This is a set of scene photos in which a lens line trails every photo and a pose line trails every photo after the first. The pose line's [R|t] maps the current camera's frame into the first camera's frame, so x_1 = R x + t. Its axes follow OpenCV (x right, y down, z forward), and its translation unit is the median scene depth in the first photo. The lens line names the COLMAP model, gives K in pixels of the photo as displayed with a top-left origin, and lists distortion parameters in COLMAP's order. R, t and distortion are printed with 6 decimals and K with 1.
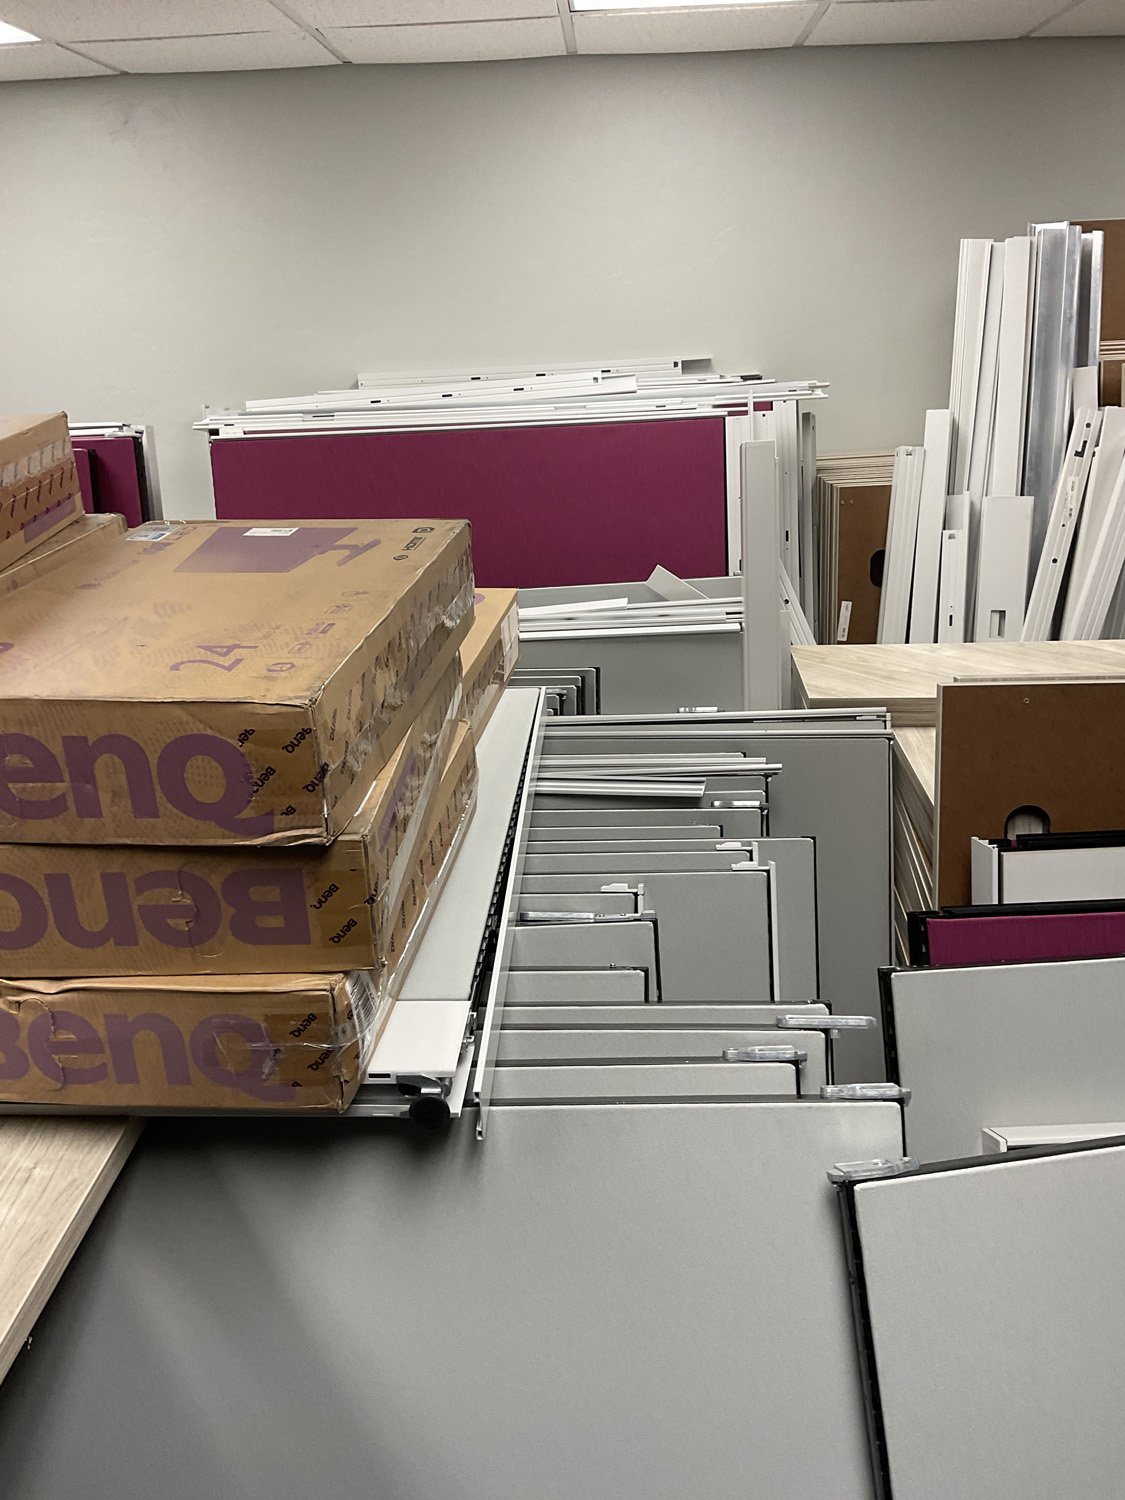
lens RADIAL K [[1257.3, 0, 566.7], [0, 1257.3, 763.2], [0, 0, 1]] dist [0.070438, -0.078763]
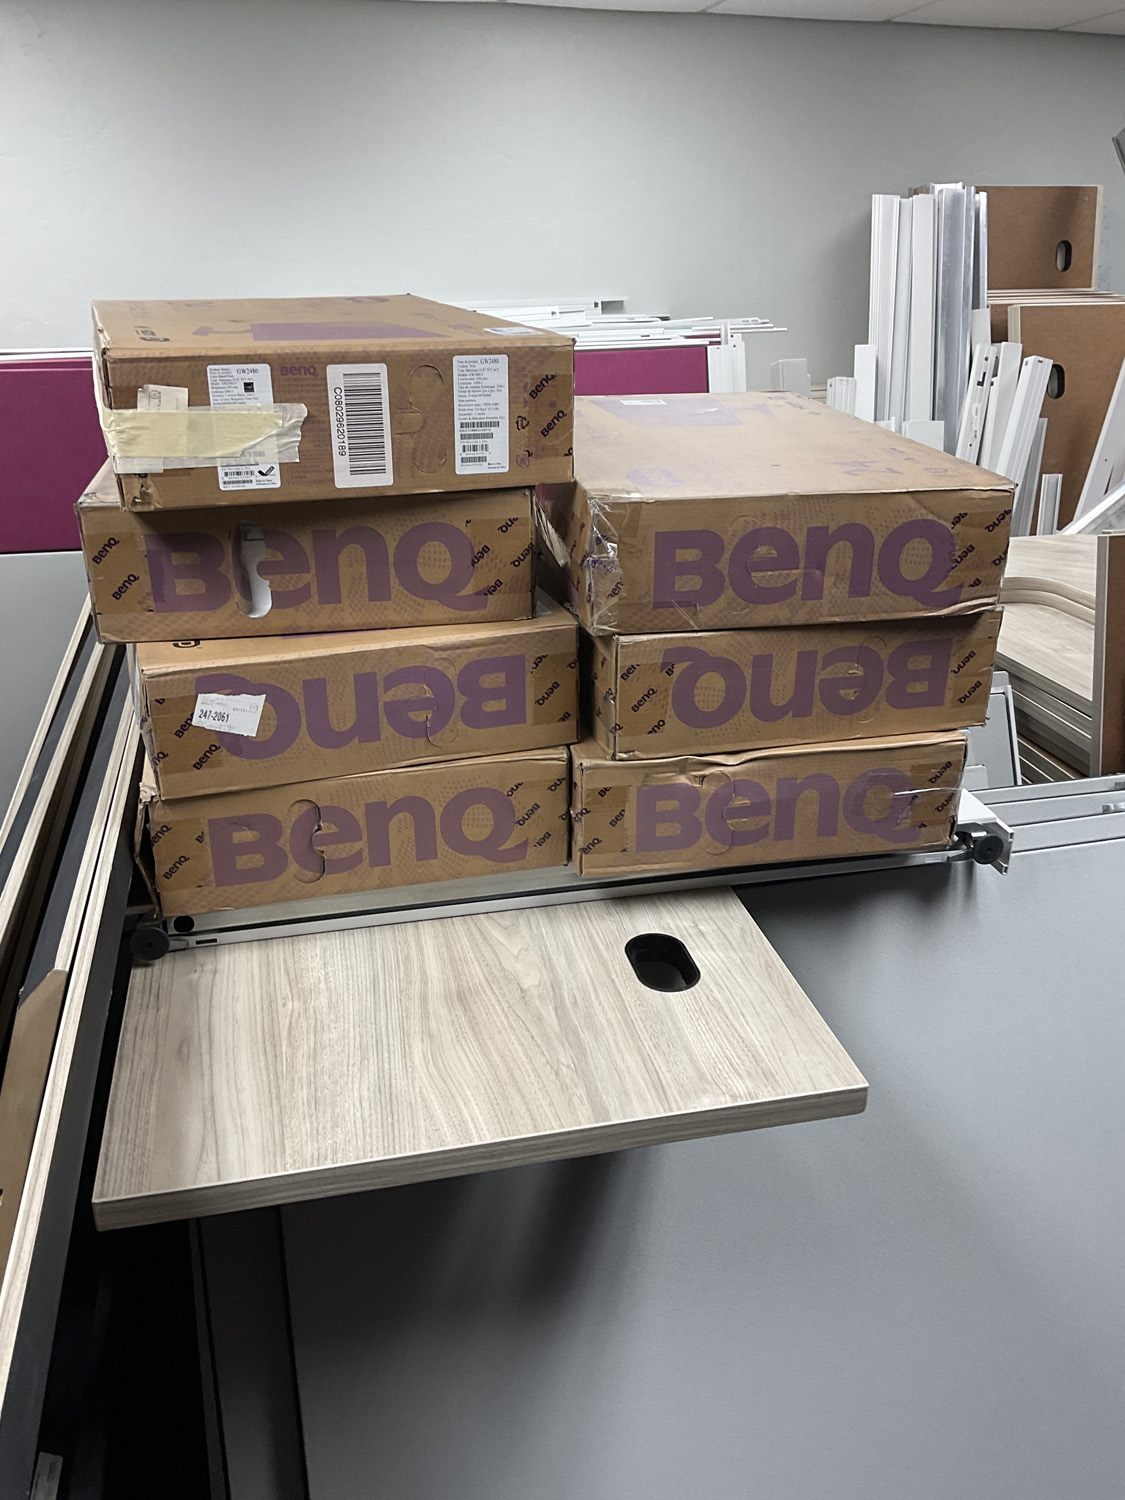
lens RADIAL K [[1257.3, 0, 564.7], [0, 1257.3, 760.9], [0, 0, 1]] dist [0.070438, -0.078763]
pose [[0.959162, -0.075284, 0.272655, -0.880442], [0.071734, 0.997159, 0.022982, 0.141561], [-0.273611, -0.002485, 0.961837, -0.071116]]
